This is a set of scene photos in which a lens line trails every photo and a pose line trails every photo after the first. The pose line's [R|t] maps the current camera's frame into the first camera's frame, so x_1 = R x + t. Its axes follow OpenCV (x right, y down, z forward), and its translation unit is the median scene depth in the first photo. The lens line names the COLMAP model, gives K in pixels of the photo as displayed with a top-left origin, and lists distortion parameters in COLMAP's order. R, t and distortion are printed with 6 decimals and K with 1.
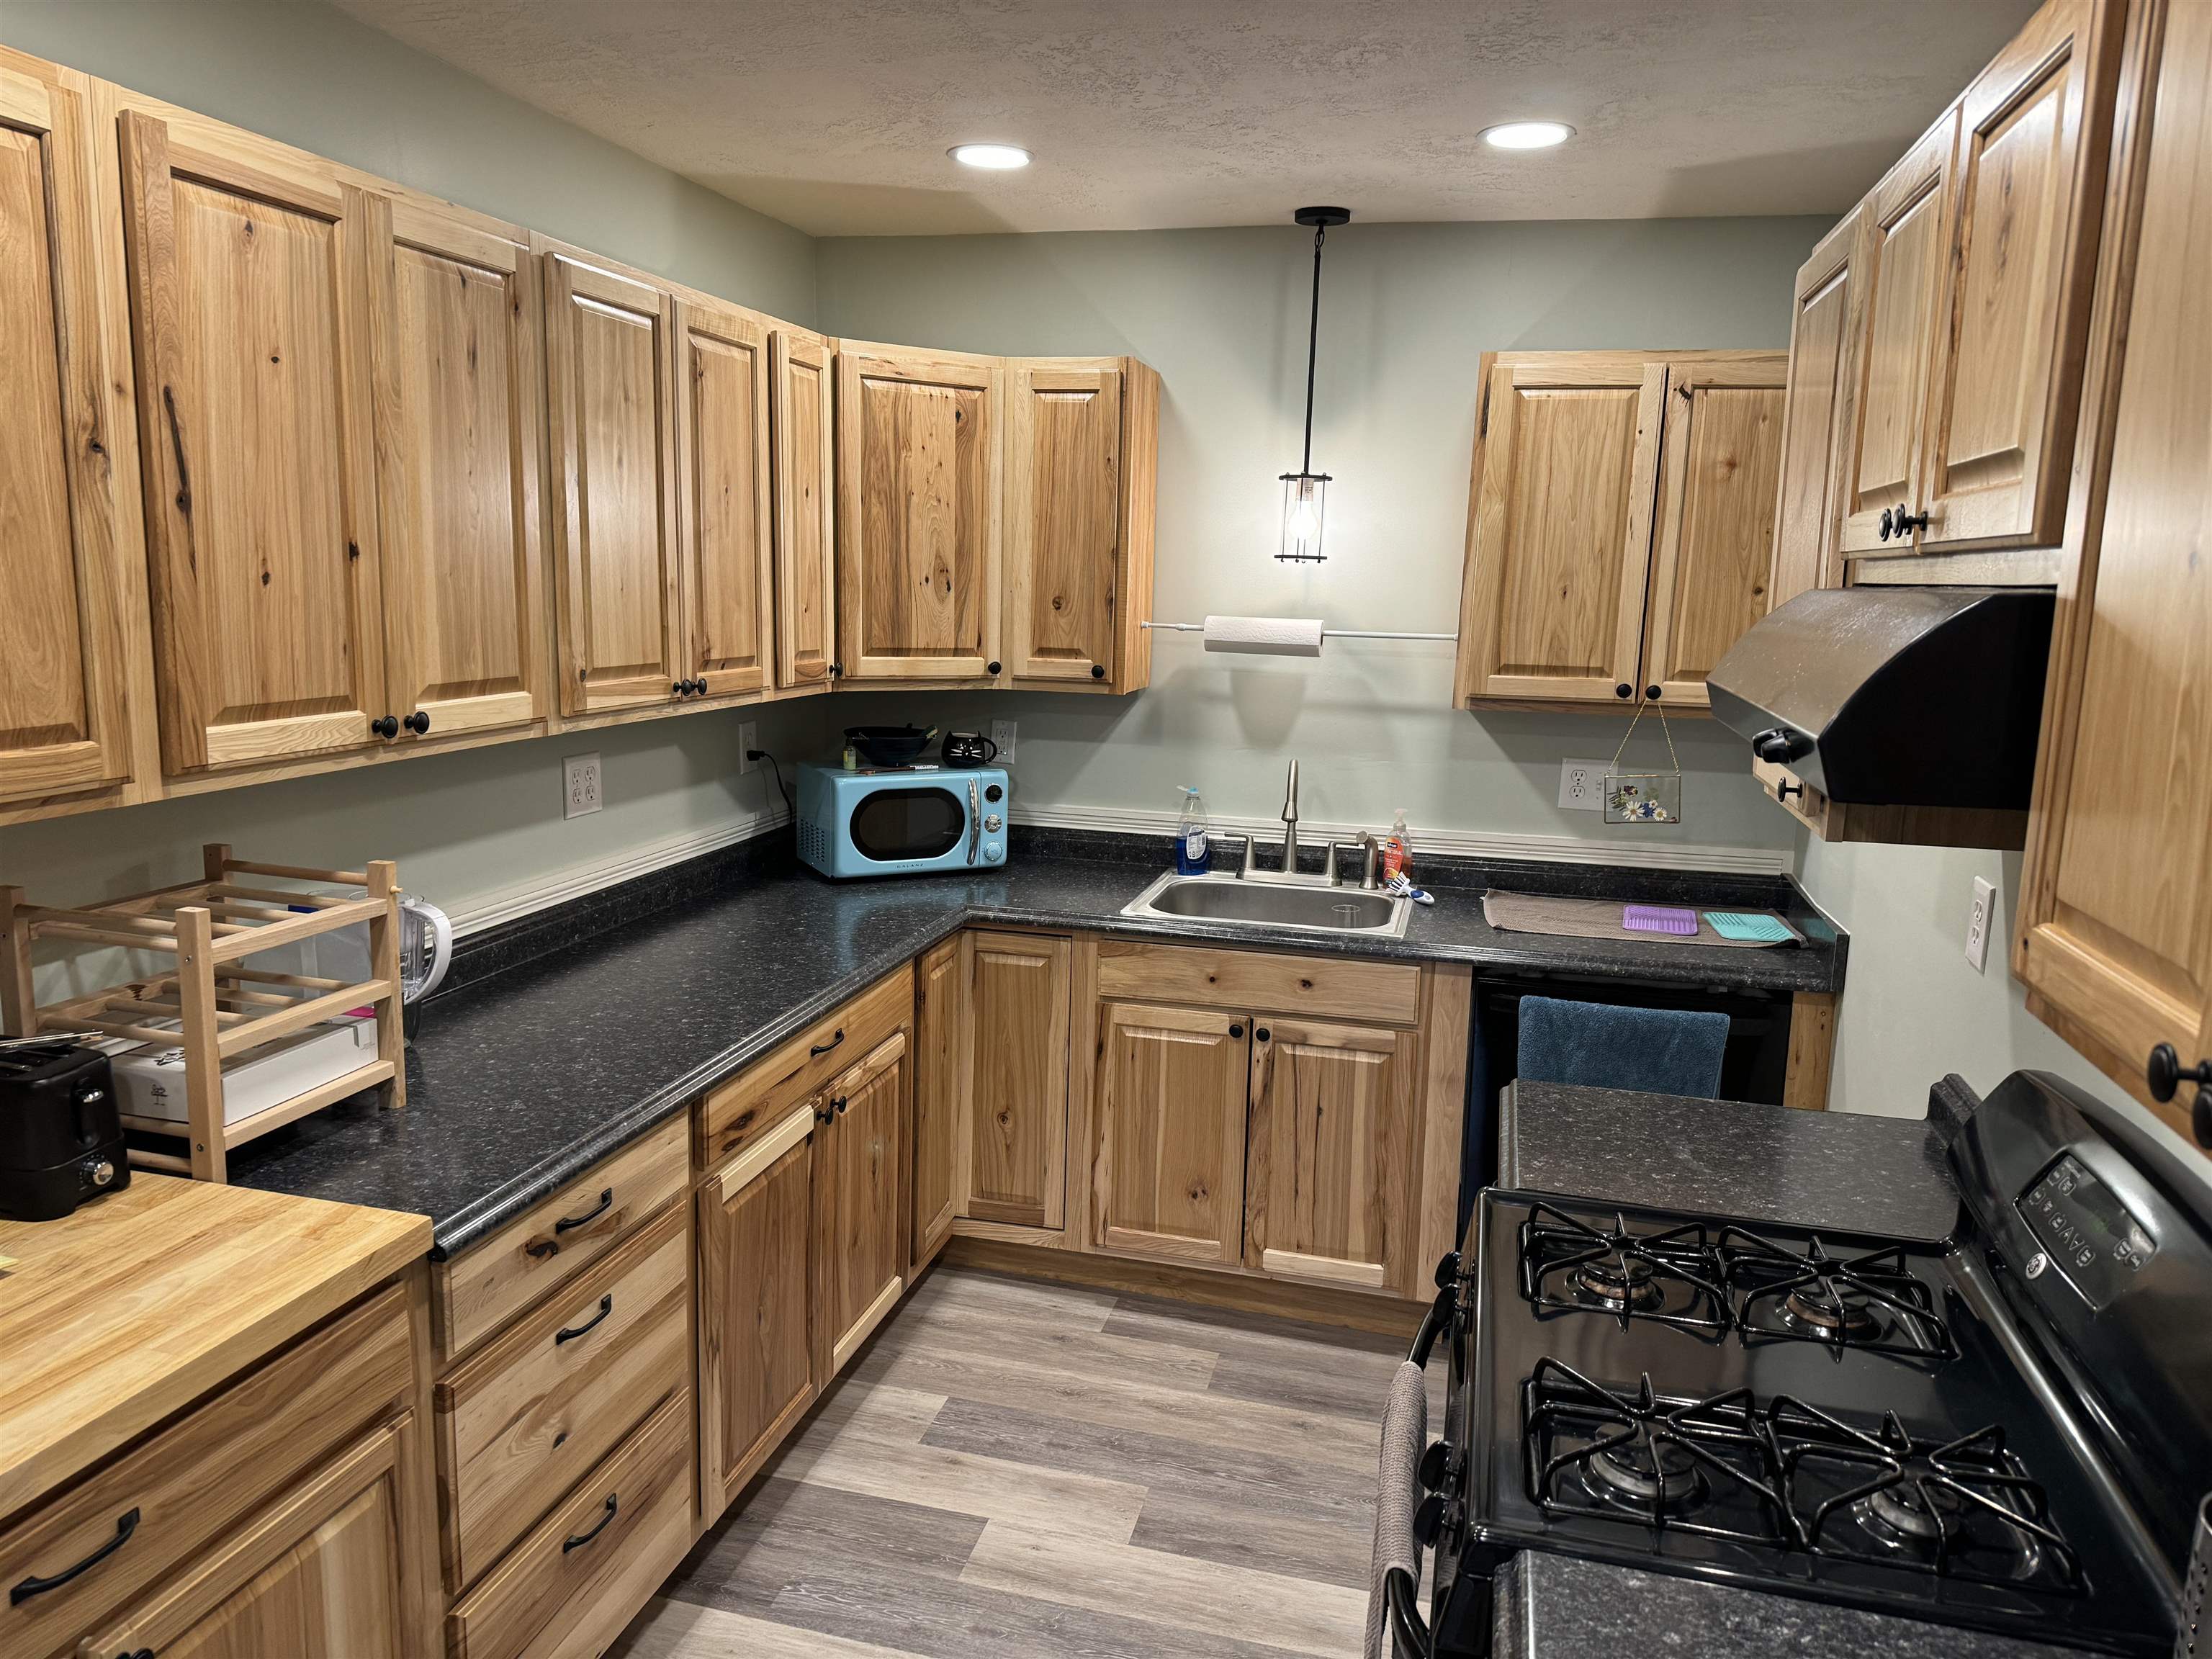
lens RADIAL K [[1526.5, 0, 1098.8], [0, 1526.5, 833.0], [0, 0, 1]] dist [0.115498, -0.175057]
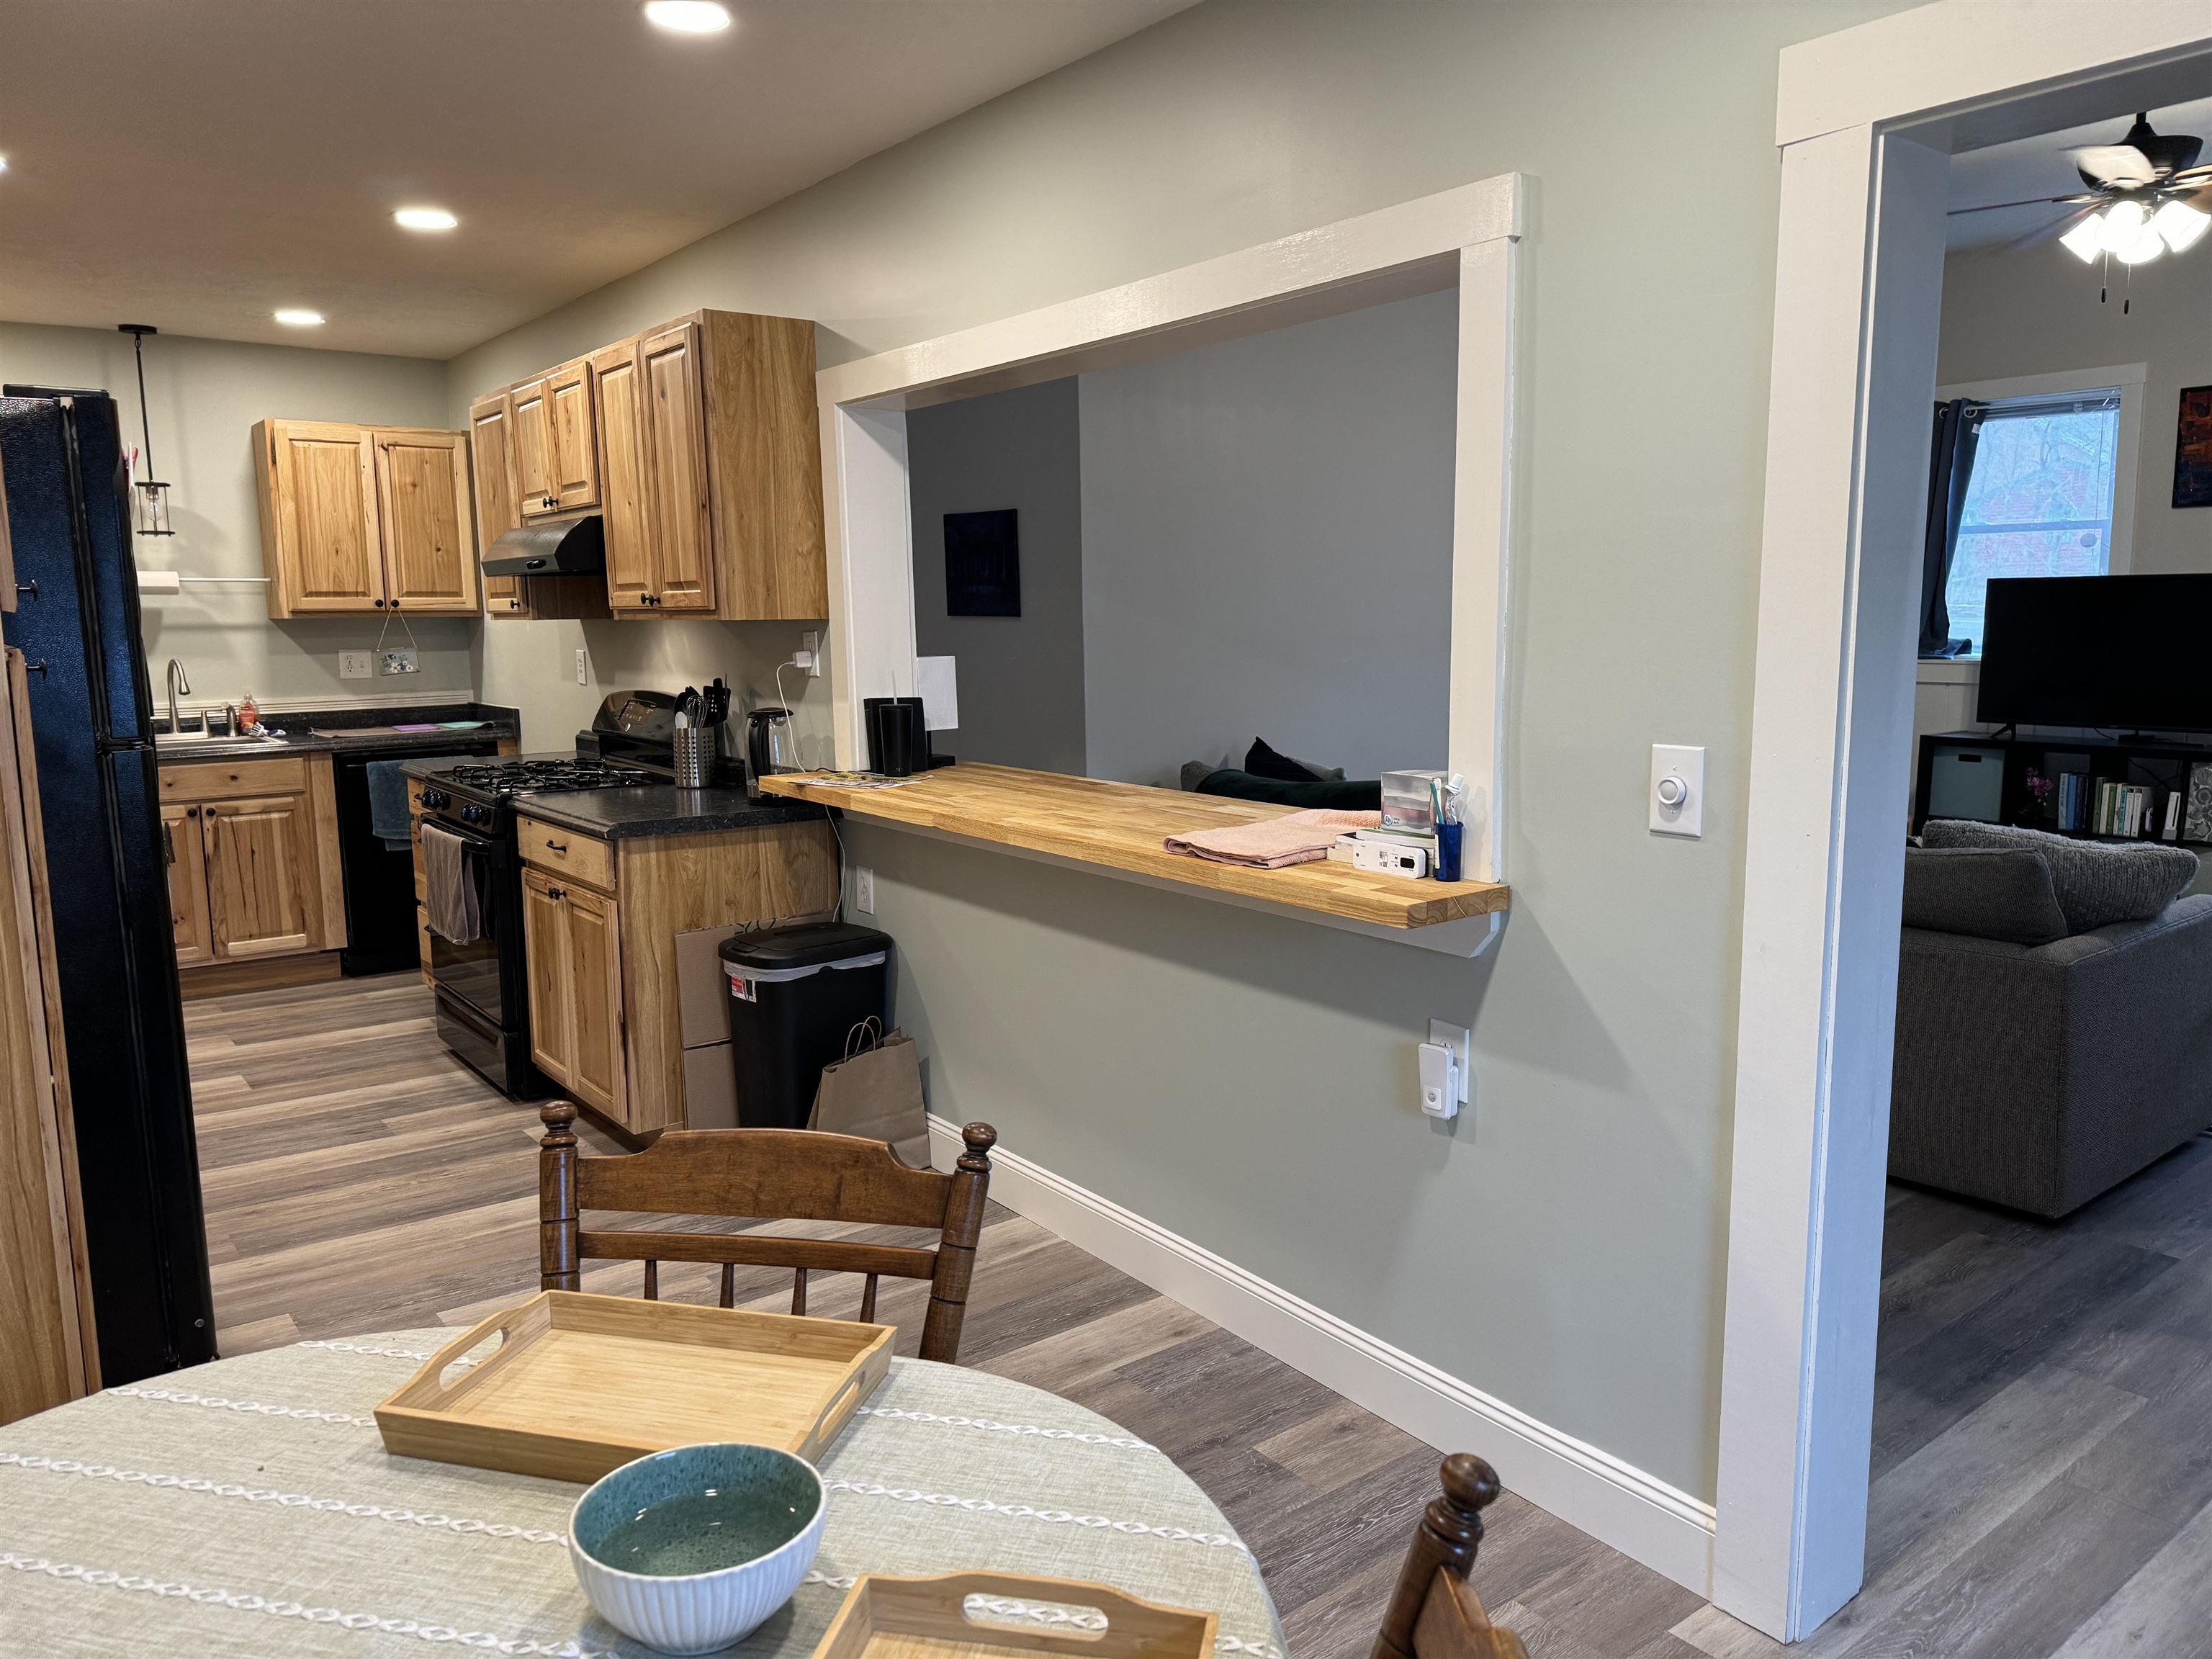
lens RADIAL K [[1555.0, 0, 1106.0], [0, 1555.0, 829.5], [0, 0, 1]] dist [0.006740, -0.004562]
pose [[0.616103, -0.146140, 0.773990, -0.610811], [0.162237, 0.985112, 0.056861, 0.210963], [-0.770776, 0.090538, 0.630640, -0.835025]]
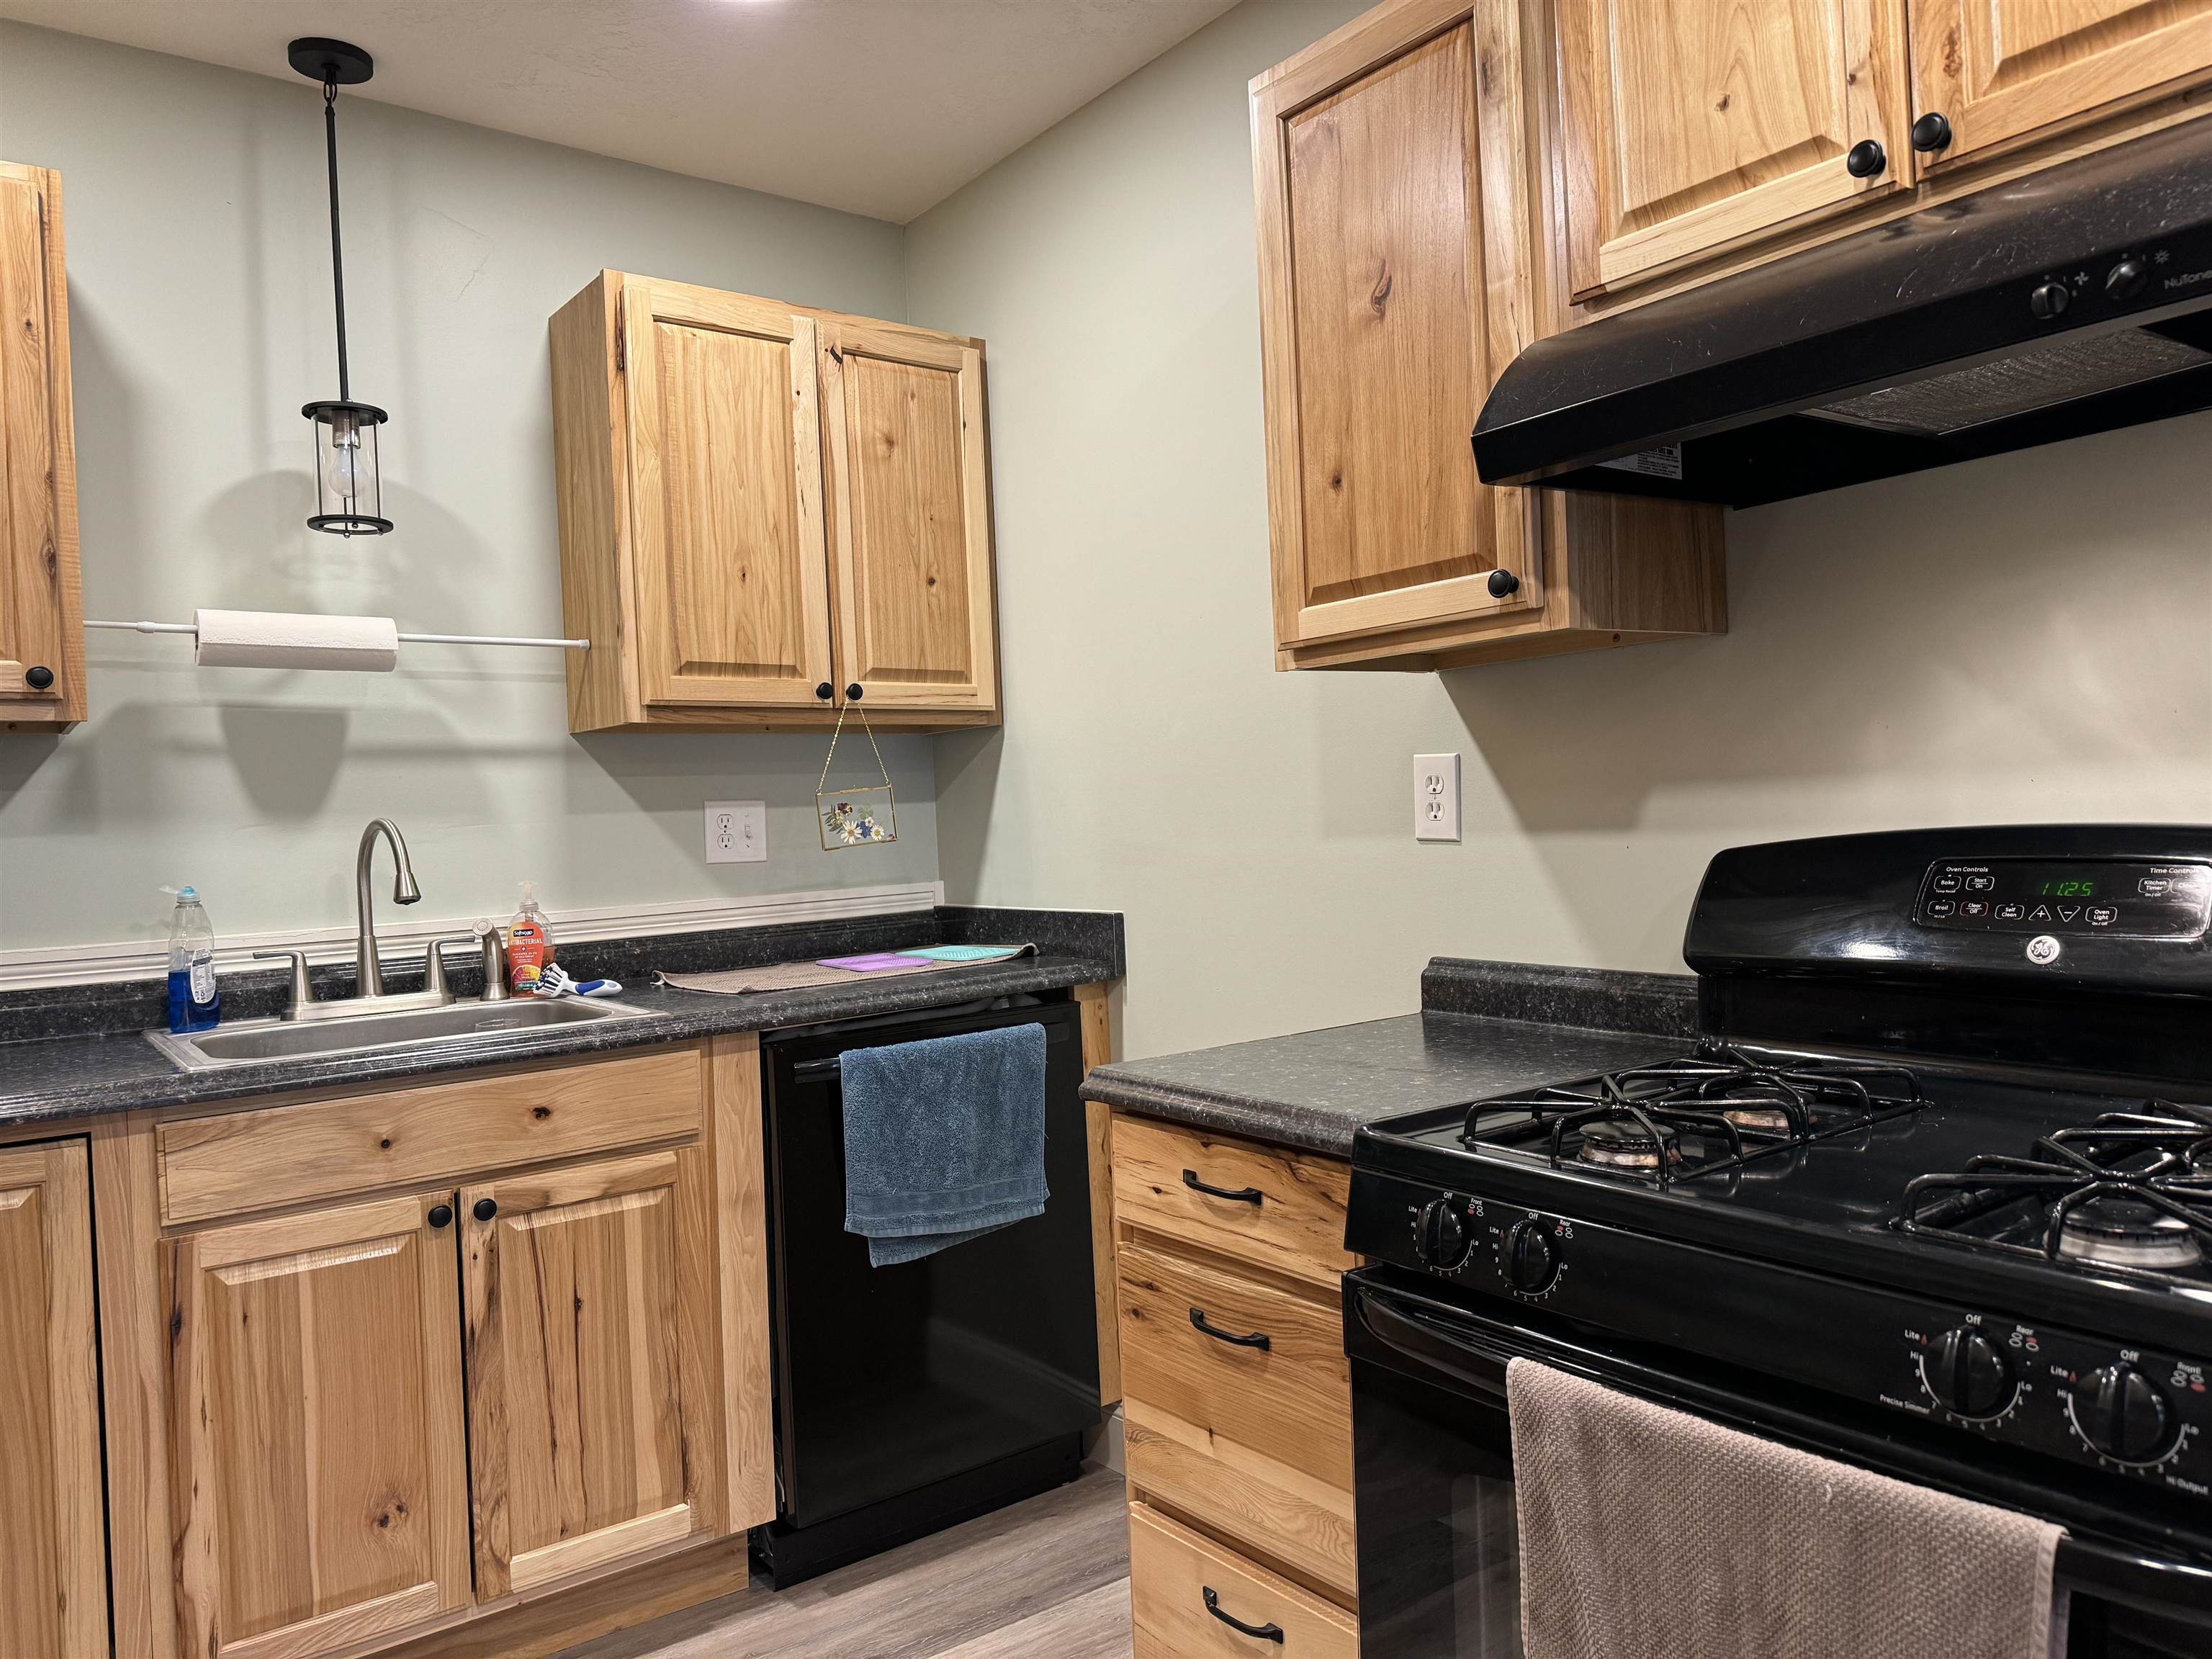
lens RADIAL K [[1526.5, 0, 1098.8], [0, 1526.5, 833.0], [0, 0, 1]] dist [0.115498, -0.175057]
pose [[0.624063, -0.062564, 0.778865, -0.223218], [0.191147, 0.978727, -0.074538, 0.074658], [-0.757633, 0.195394, 0.622747, 0.371353]]
